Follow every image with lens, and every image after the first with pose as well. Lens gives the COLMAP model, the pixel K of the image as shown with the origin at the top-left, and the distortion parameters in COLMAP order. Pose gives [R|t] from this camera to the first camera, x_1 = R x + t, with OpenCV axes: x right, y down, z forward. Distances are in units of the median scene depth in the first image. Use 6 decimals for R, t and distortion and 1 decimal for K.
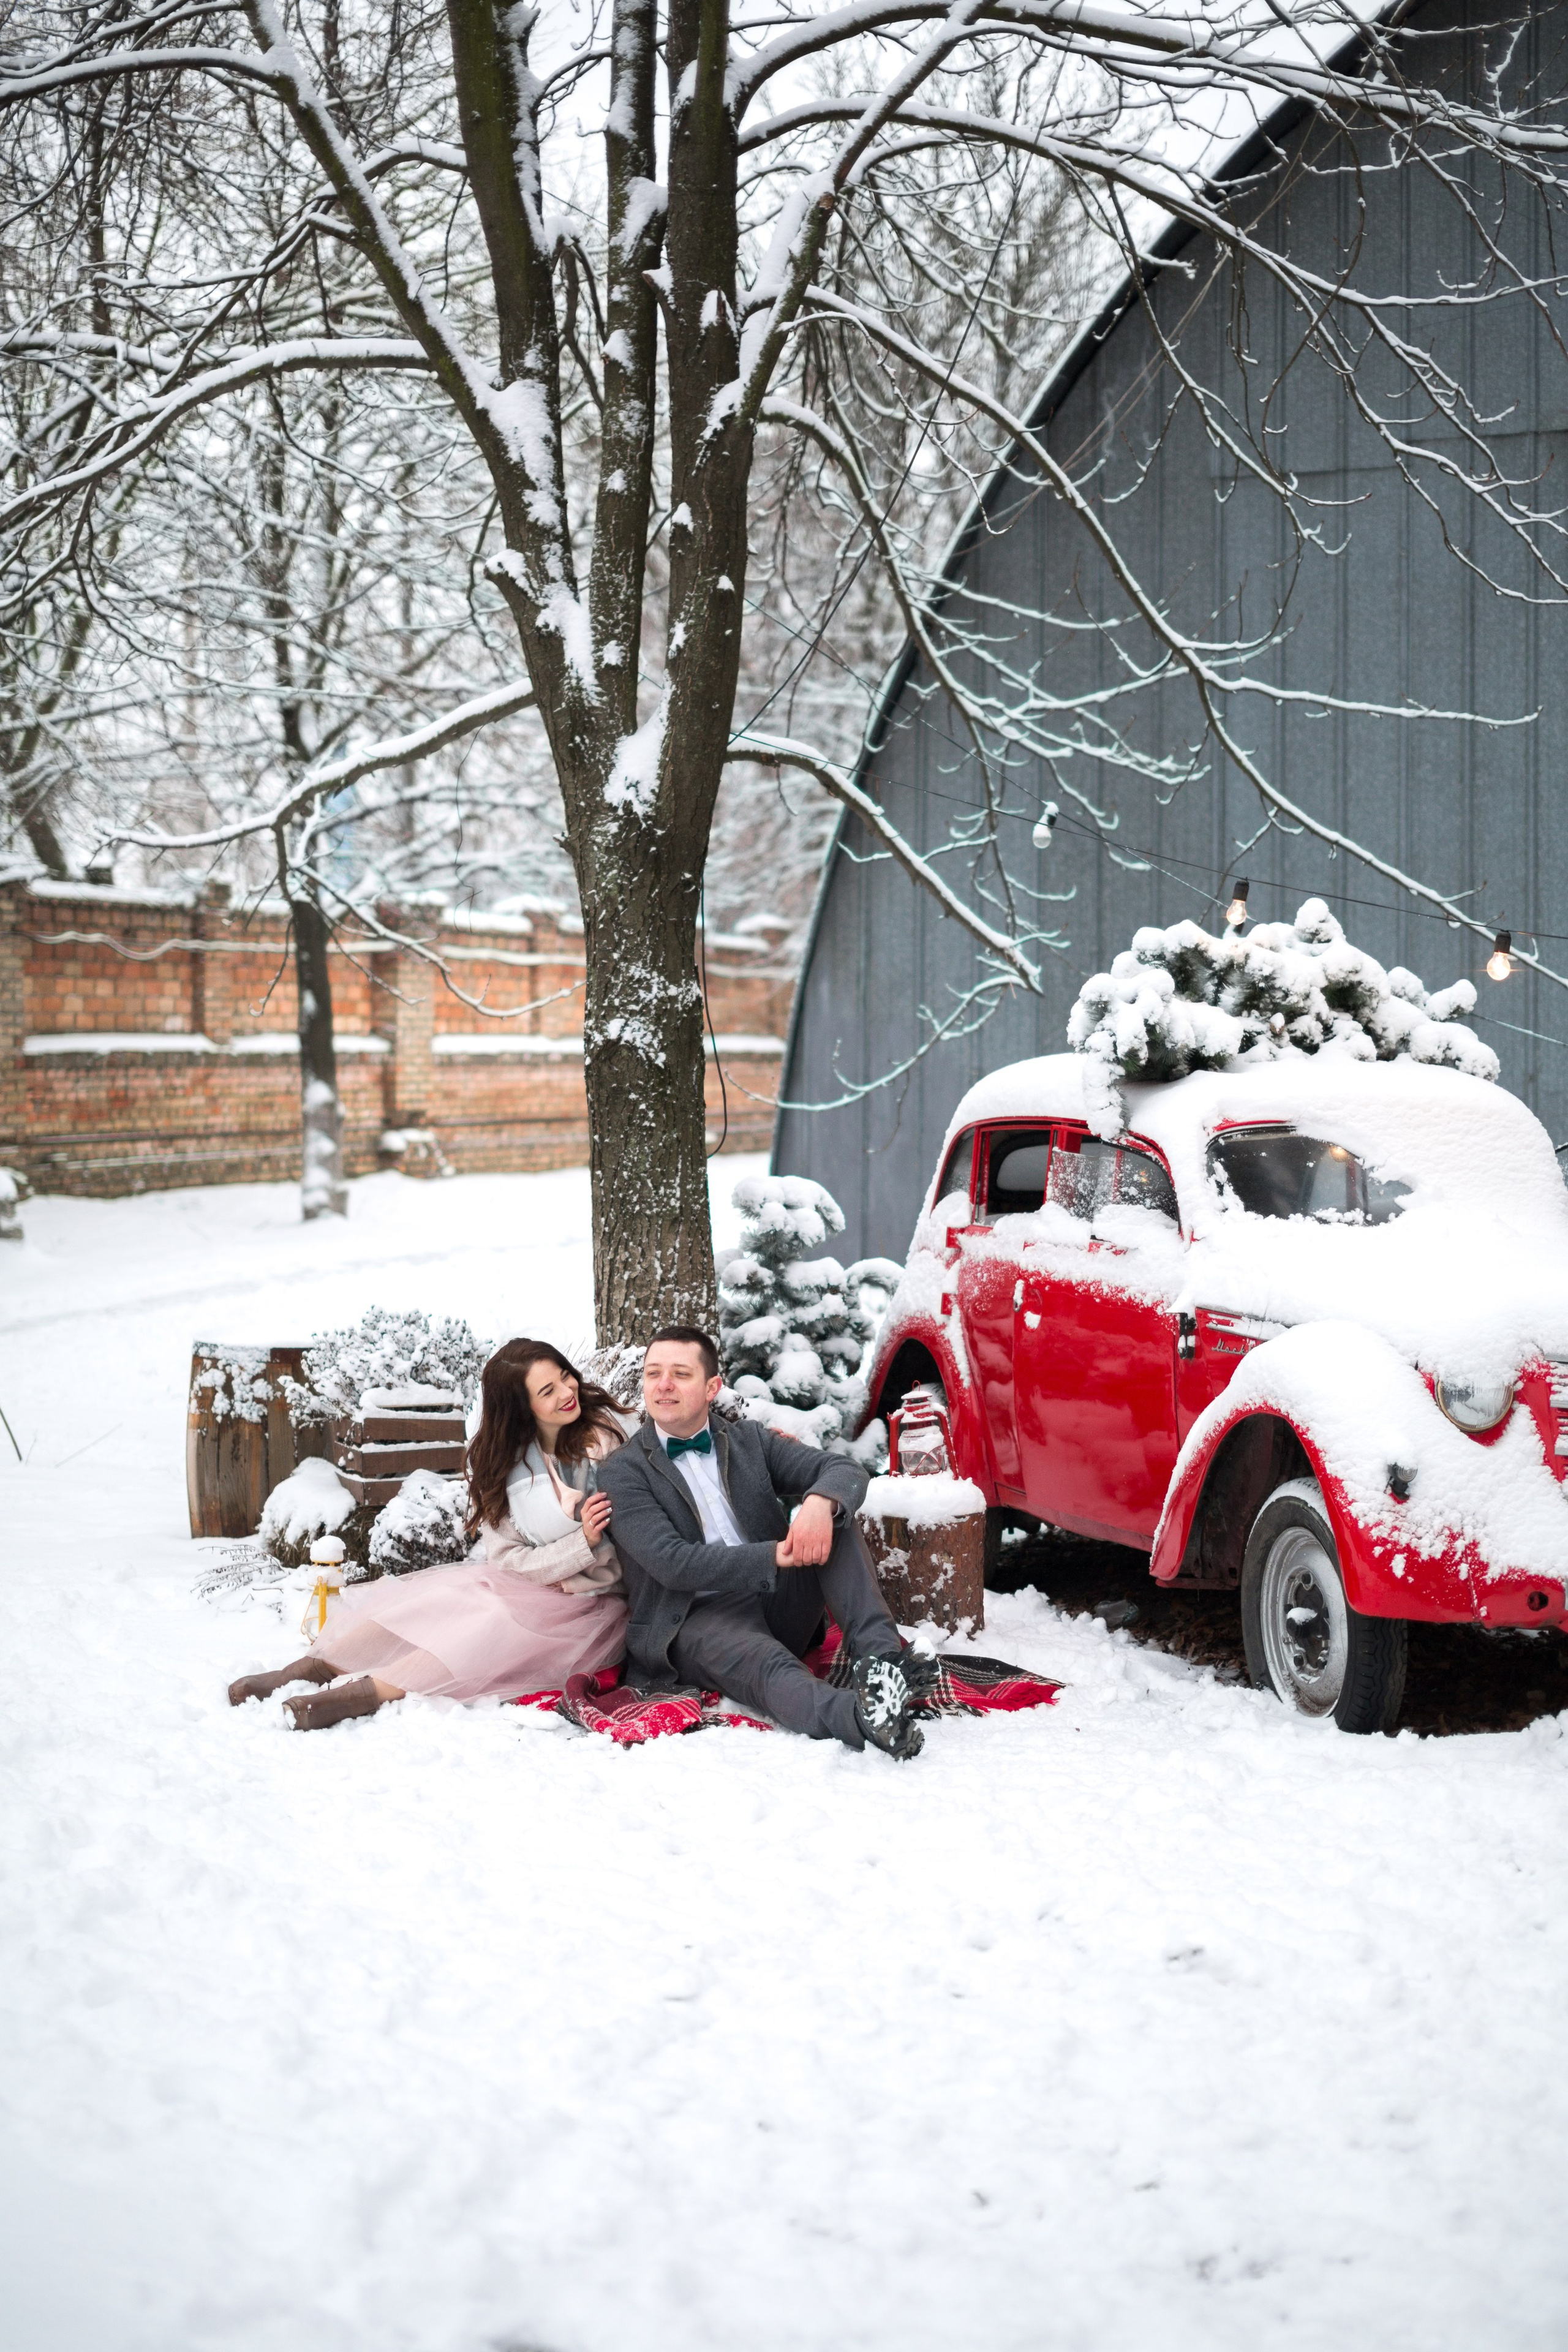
lens RADIAL K [[3213.3, 0, 777.0], [0, 3213.3, 1128.1], [0, 0, 1]] dist [-0.122214, 0.181951]
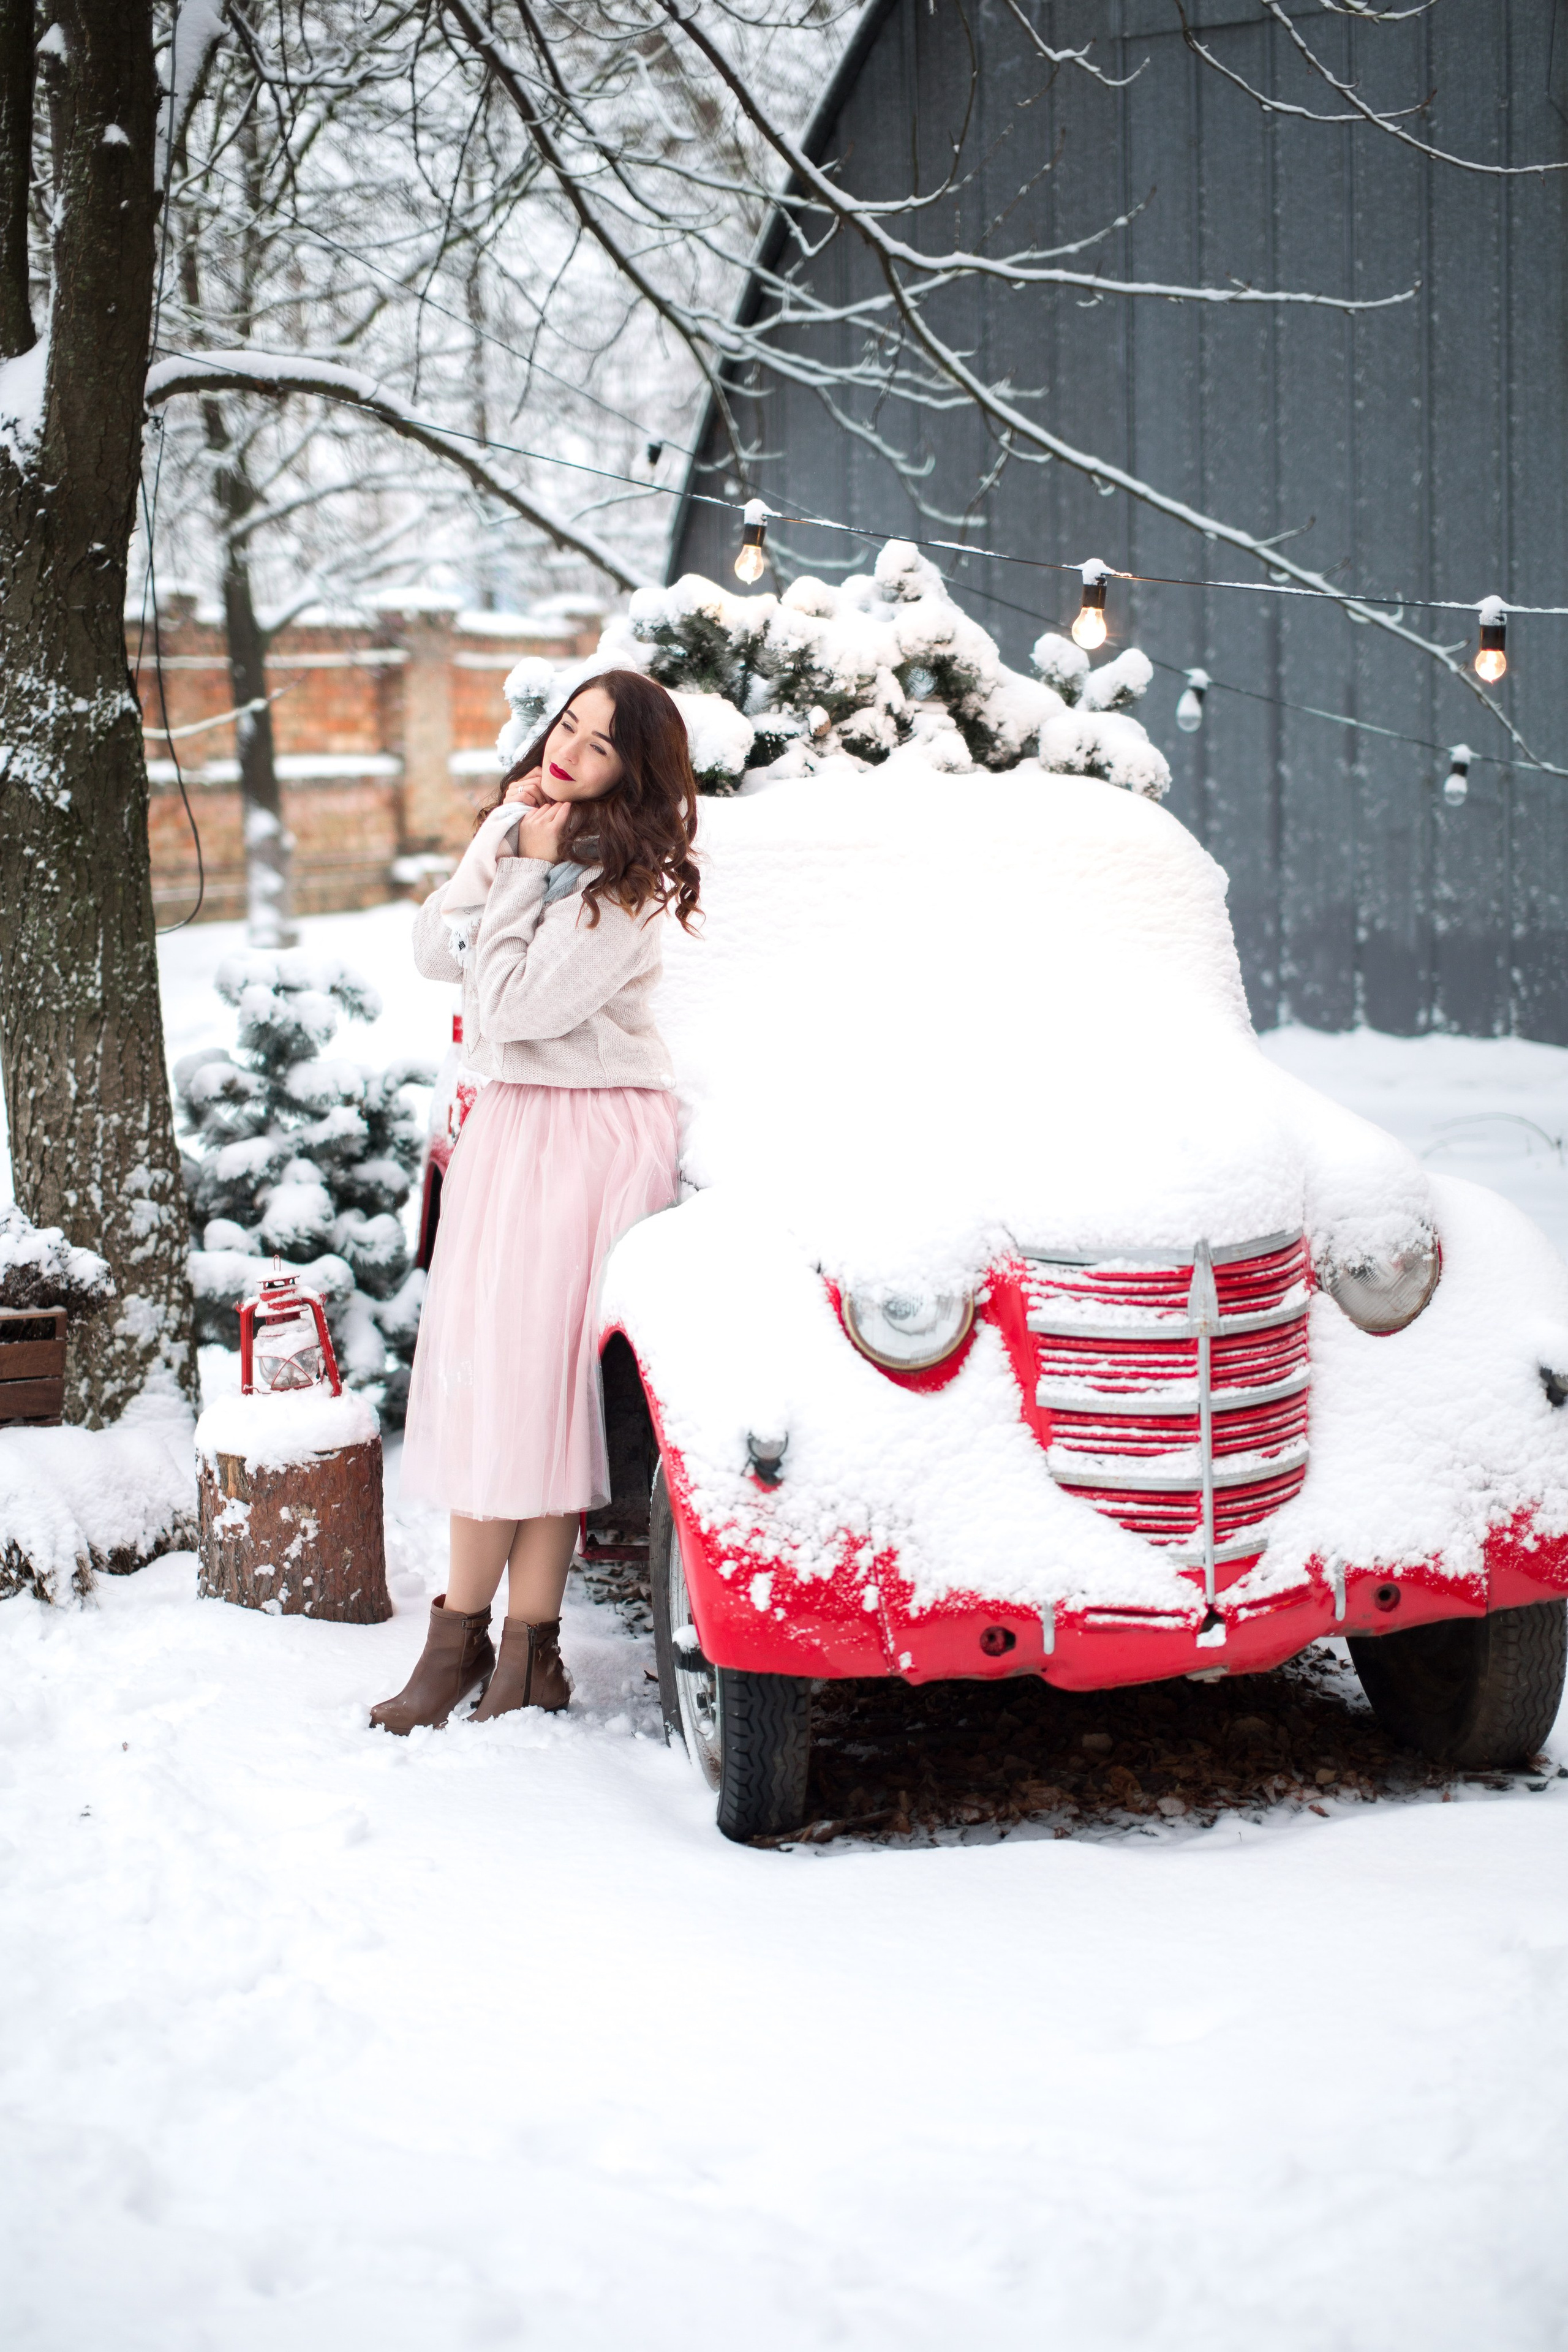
lens RADIAL K [[3194.7, 0, 759.3], [0, 3194.7, 1183.6], [0, 0, 1]] dist [-0.195801, 0.447388]
pose [[0.995403, -0.018564, -0.093959, 0.200355], [0.028787, 0.993664, 0.108639, -0.008498], [0.091347, -0.110845, 0.989631, 0.305791]]
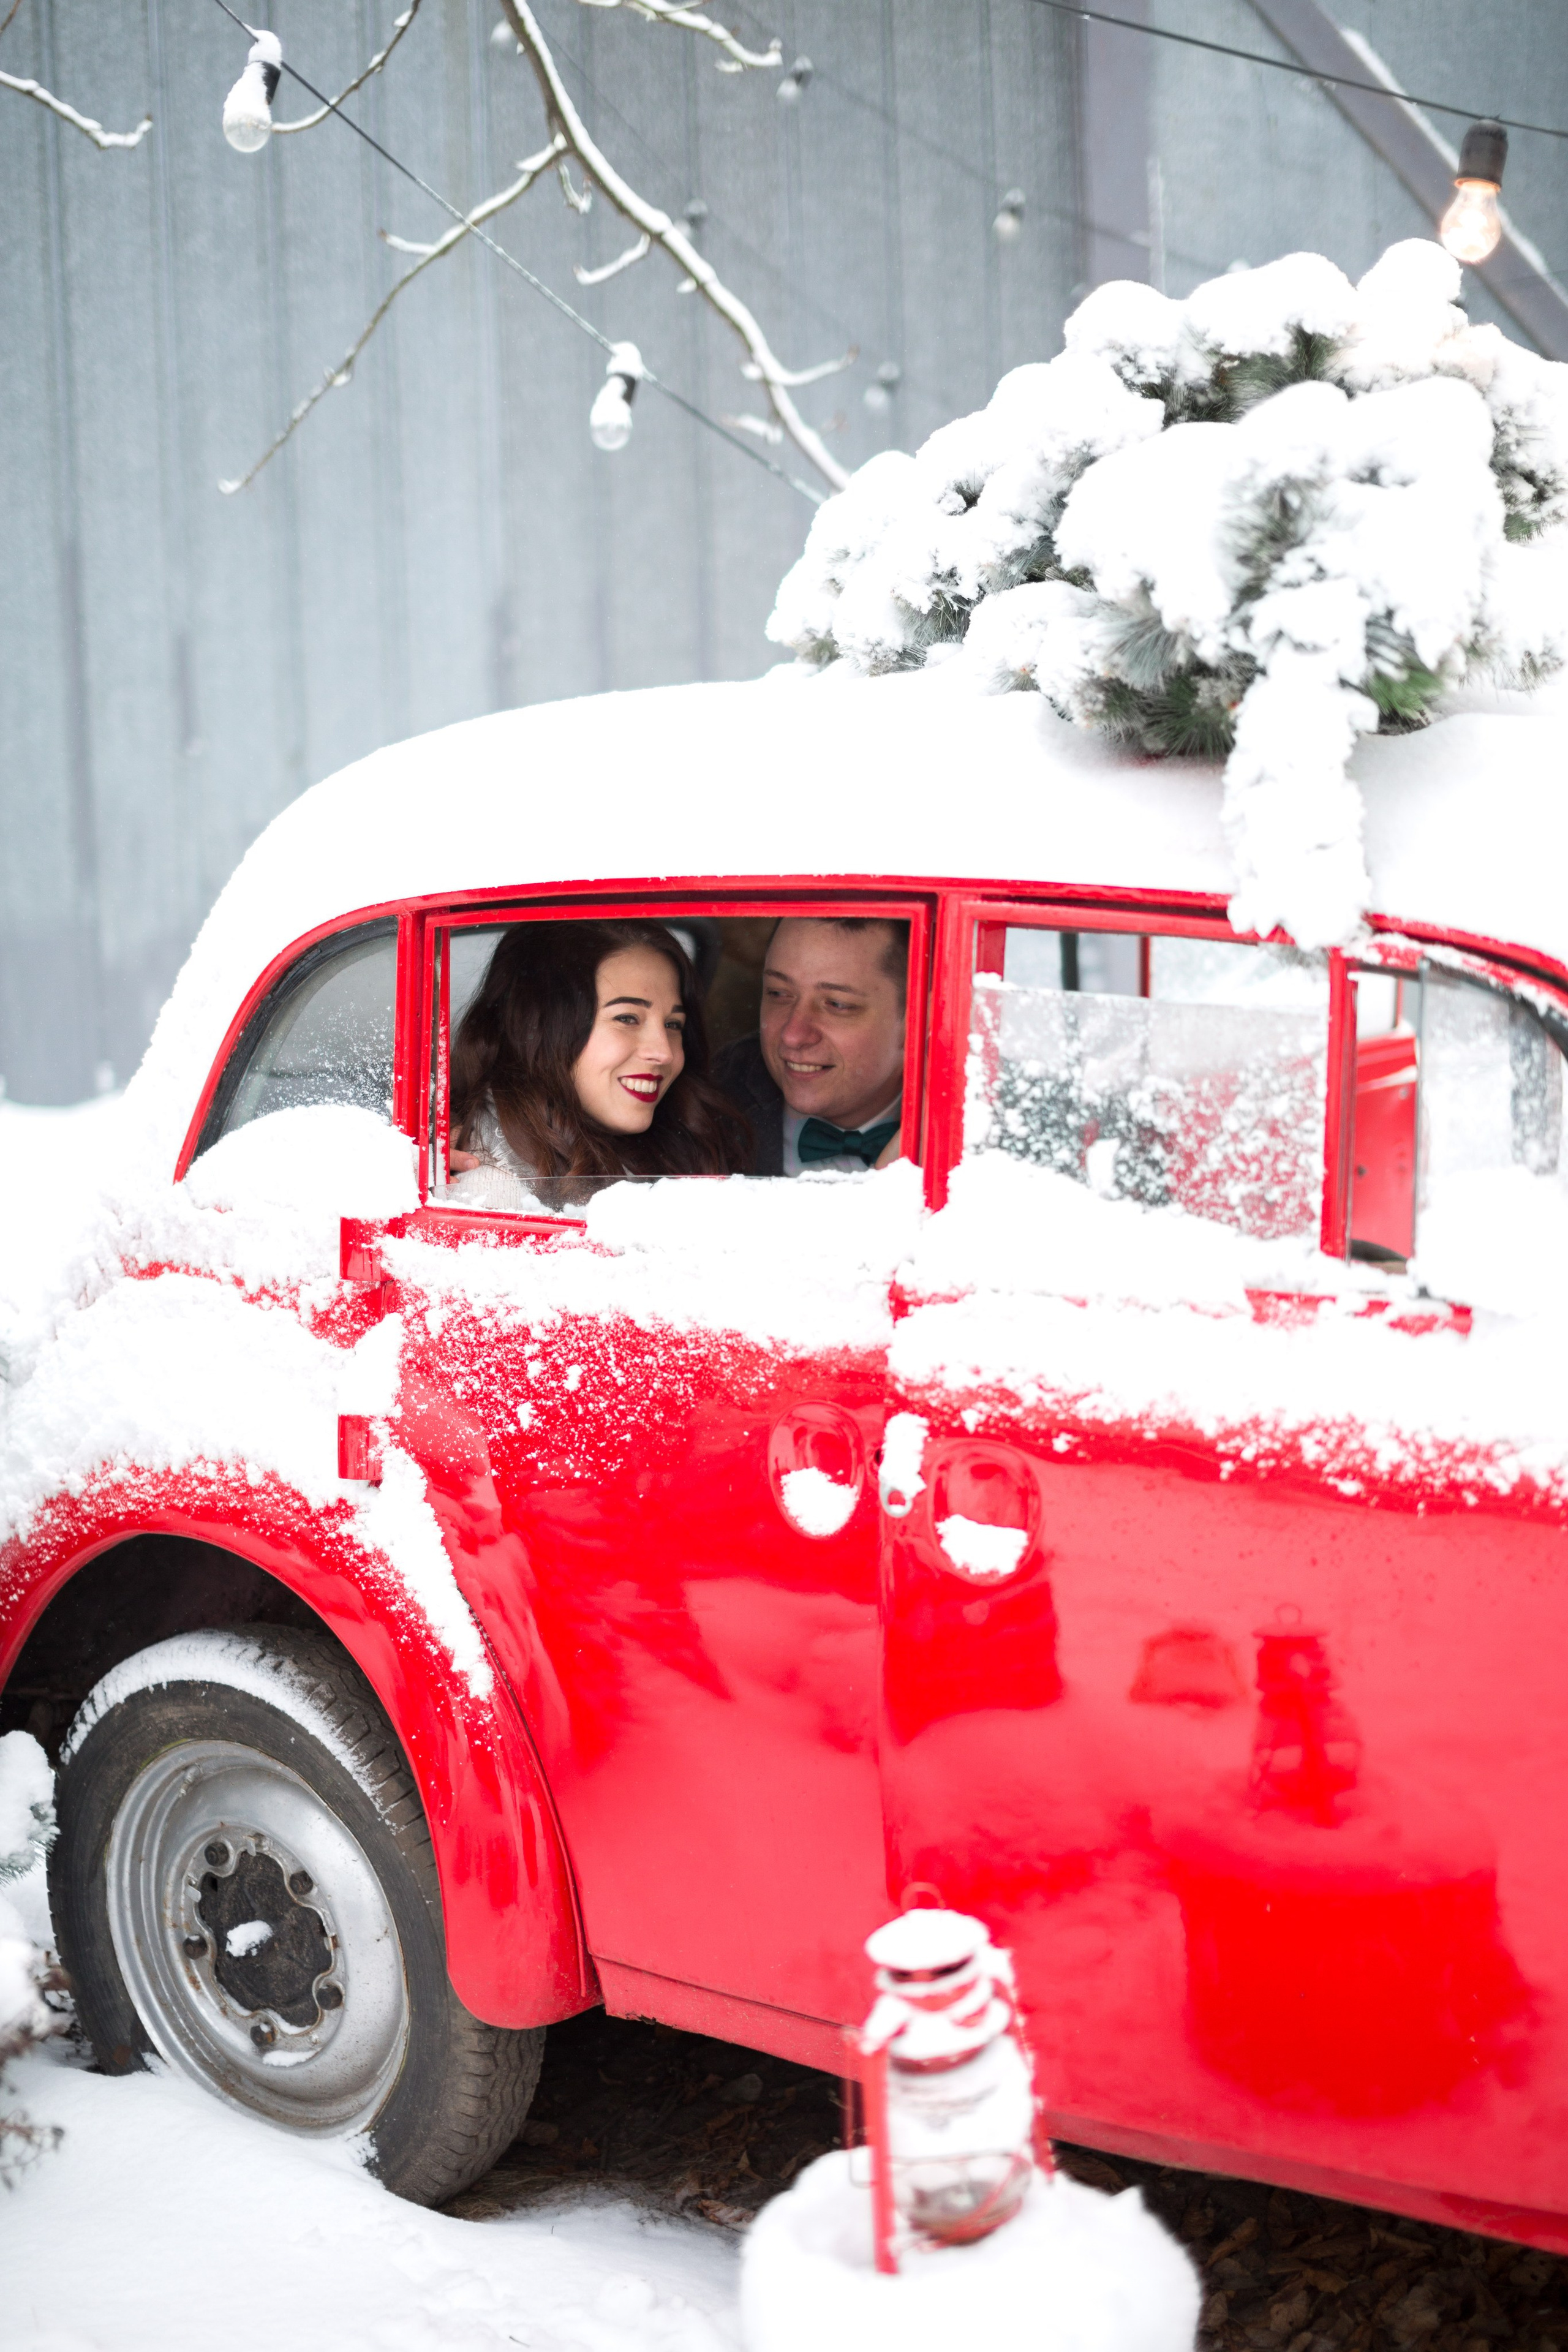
lens RADIAL K [[3175.4, 0, 863.8], [0, 3175.4, 1181.4], [0, 0, 1]] dist [-0.130858, 0.074296]
pose [[0.798924, -0.104343, 0.592312, -0.102504], [0.035240, 0.991265, 0.127091, -0.013235], [-0.600399, -0.080663, 0.795622, 0.750137]]
